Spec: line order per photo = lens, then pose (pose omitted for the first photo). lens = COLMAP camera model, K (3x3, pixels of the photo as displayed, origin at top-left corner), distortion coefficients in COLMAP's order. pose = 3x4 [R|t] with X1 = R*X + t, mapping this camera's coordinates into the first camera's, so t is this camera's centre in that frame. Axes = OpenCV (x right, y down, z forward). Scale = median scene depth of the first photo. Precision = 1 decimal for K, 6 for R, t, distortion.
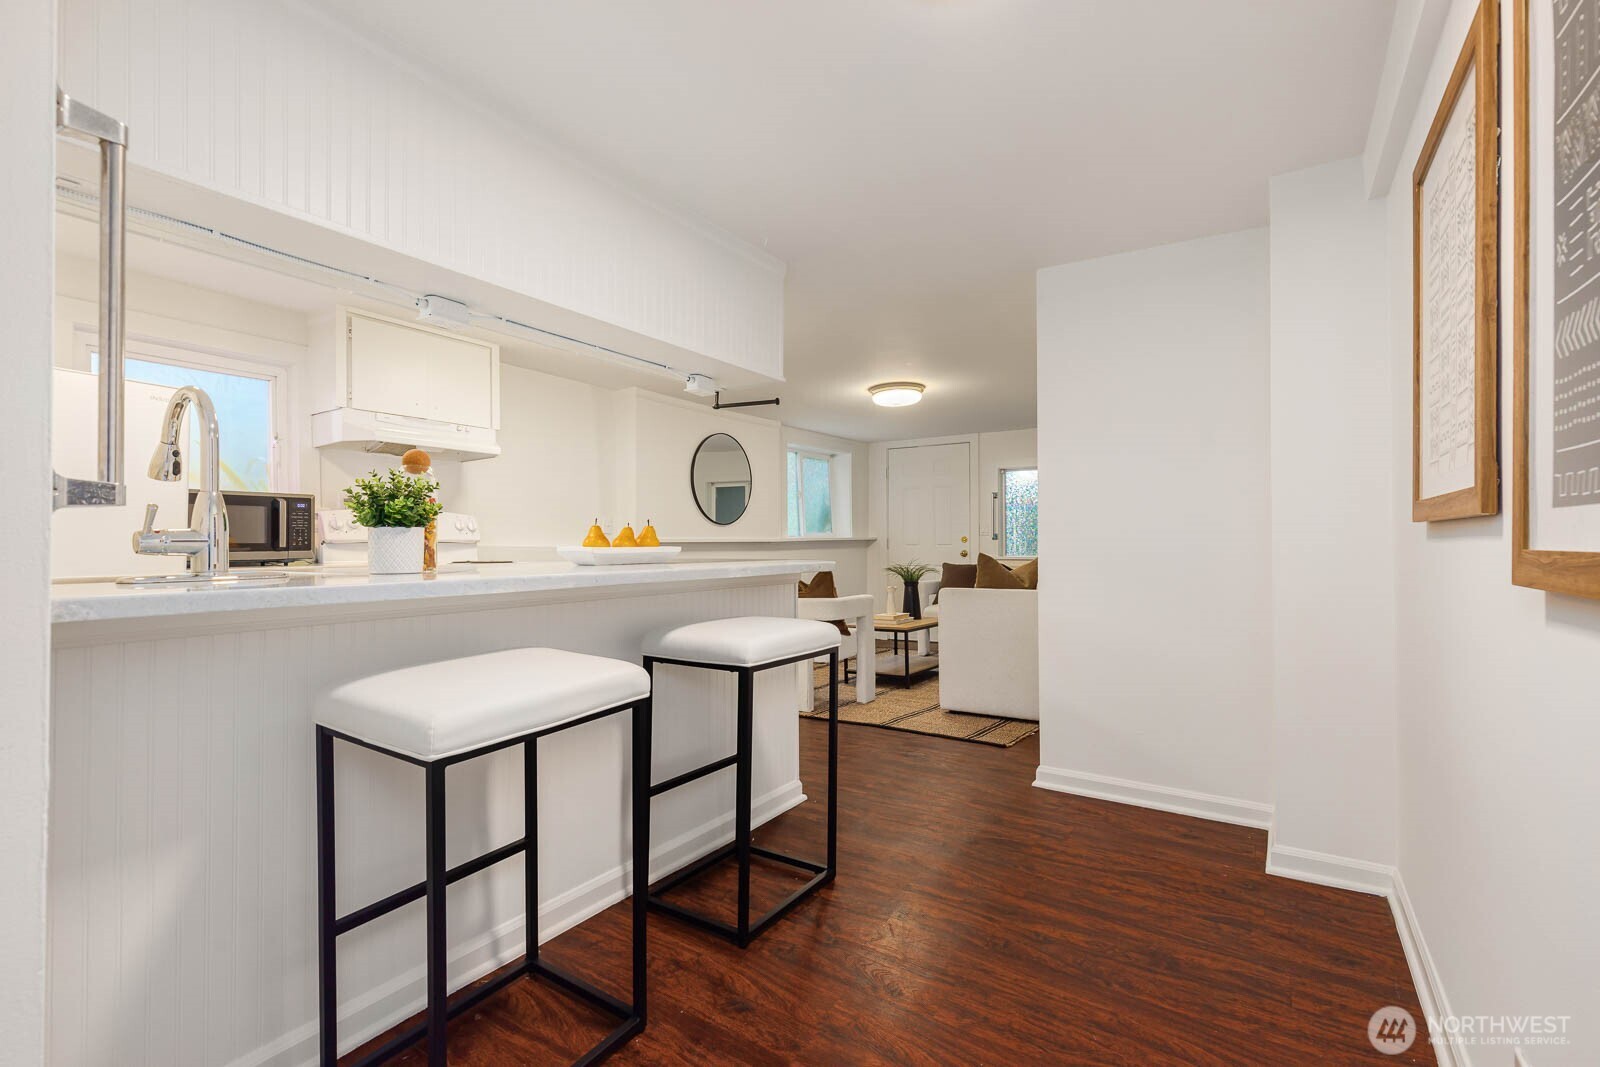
lens RADIAL K [[720.1, 0, 807.9], [0, 720.1, 535.9], [0, 0, 1]] dist [0.011966, -0.000002]
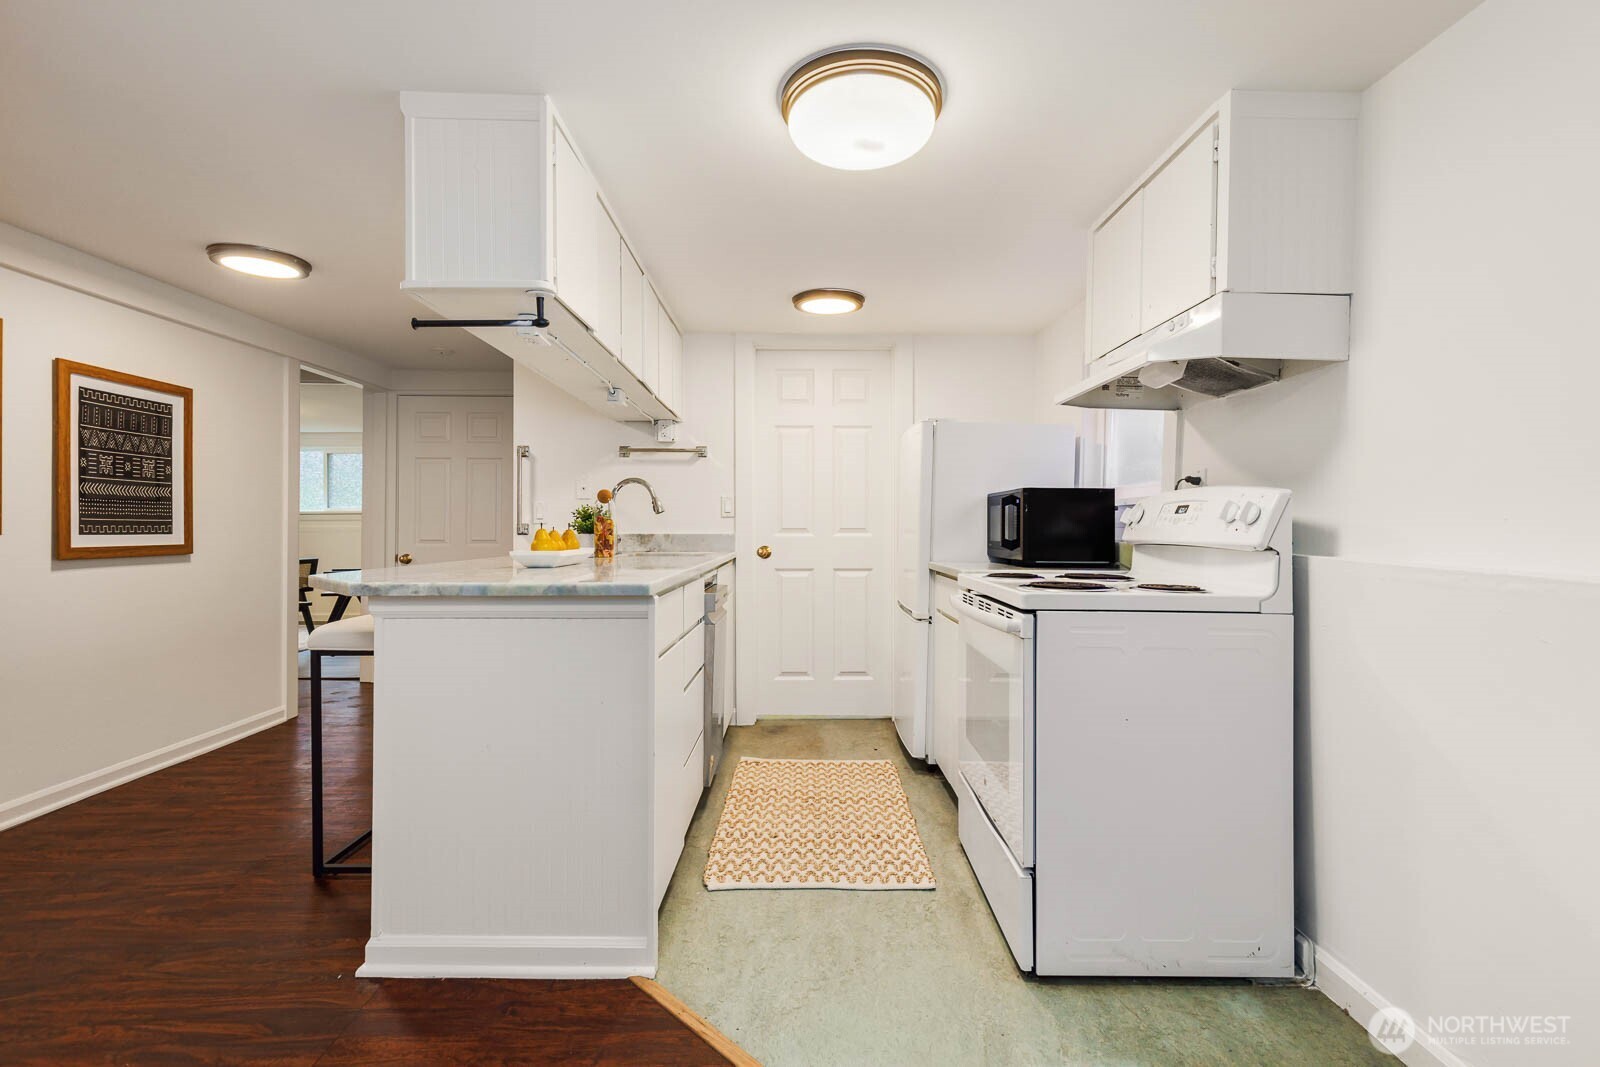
lens RADIAL K [[720.1, 0, 807.9], [0, 720.1, 535.9], [0, 0, 1]] dist [0.011966, -0.000002]
pose [[-0.828047, 0.011530, -0.560541, 0.020417], [0.008963, 0.999933, 0.007328, -0.008752], [0.560588, 0.001044, -0.828094, 1.640720]]
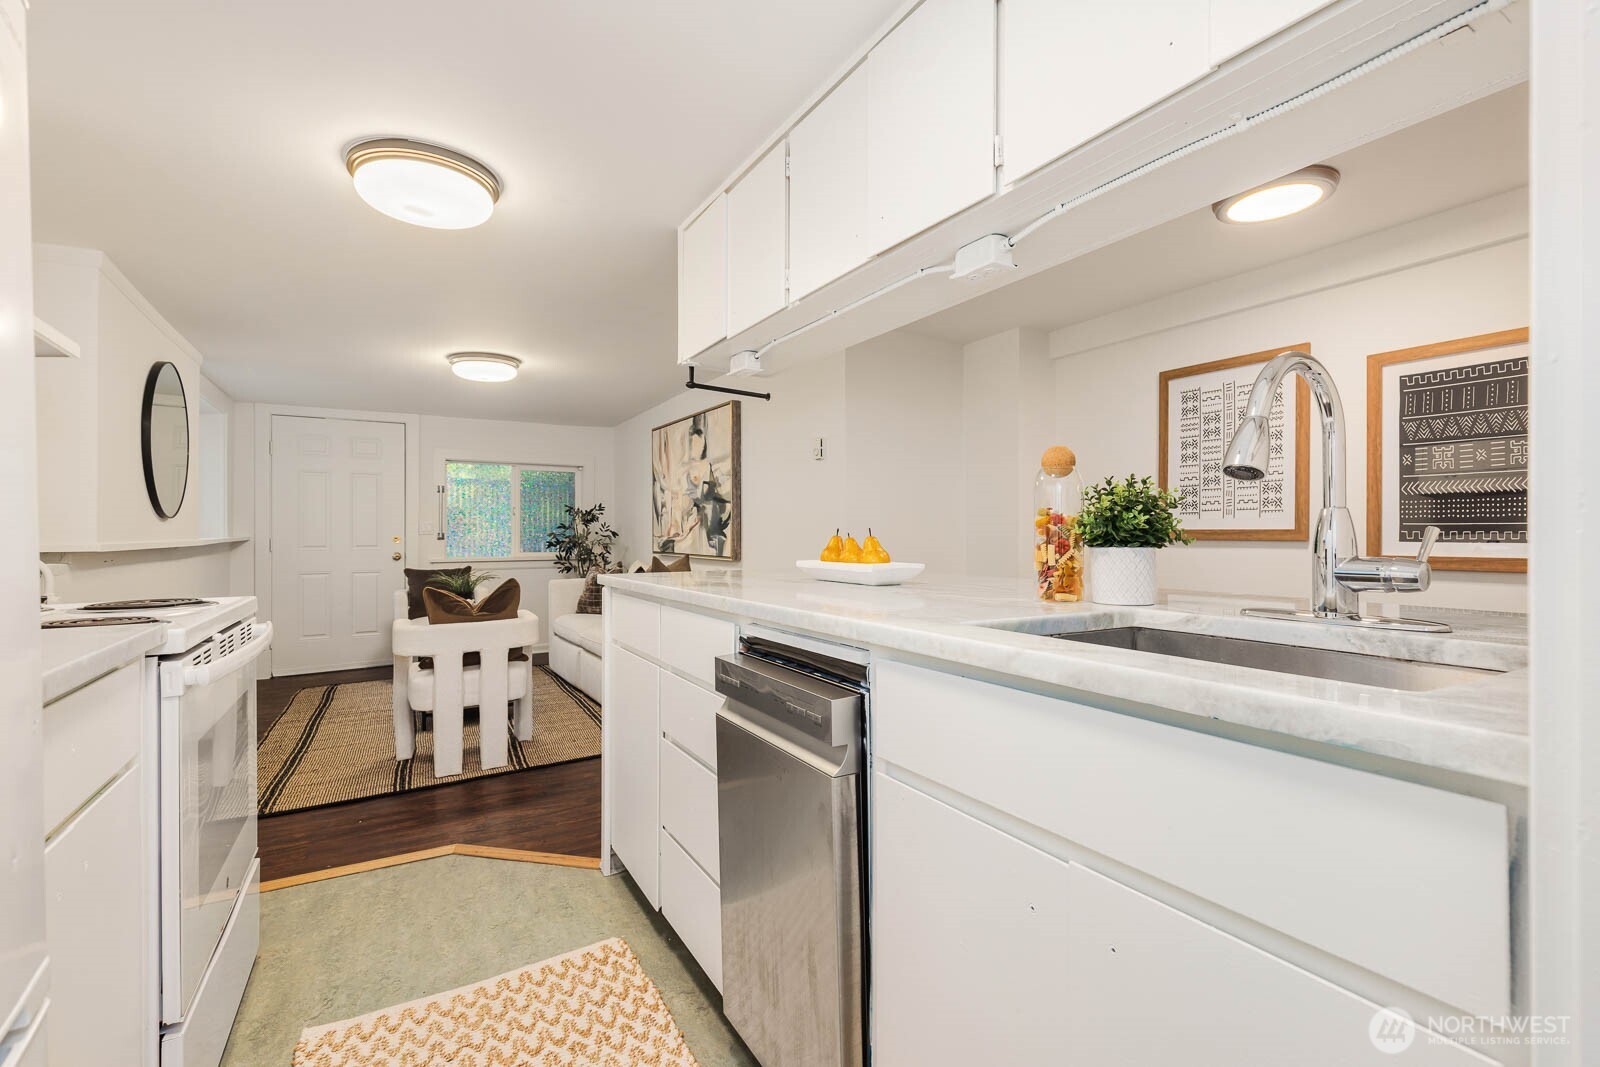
lens RADIAL K [[720.1, 0, 807.9], [0, 720.1, 535.9], [0, 0, 1]] dist [0.011966, -0.000002]
pose [[0.433437, 0.000278, 0.901184, -0.809139], [-0.007731, 0.999964, 0.003410, -0.016267], [-0.901151, -0.008445, 0.433423, 0.549896]]
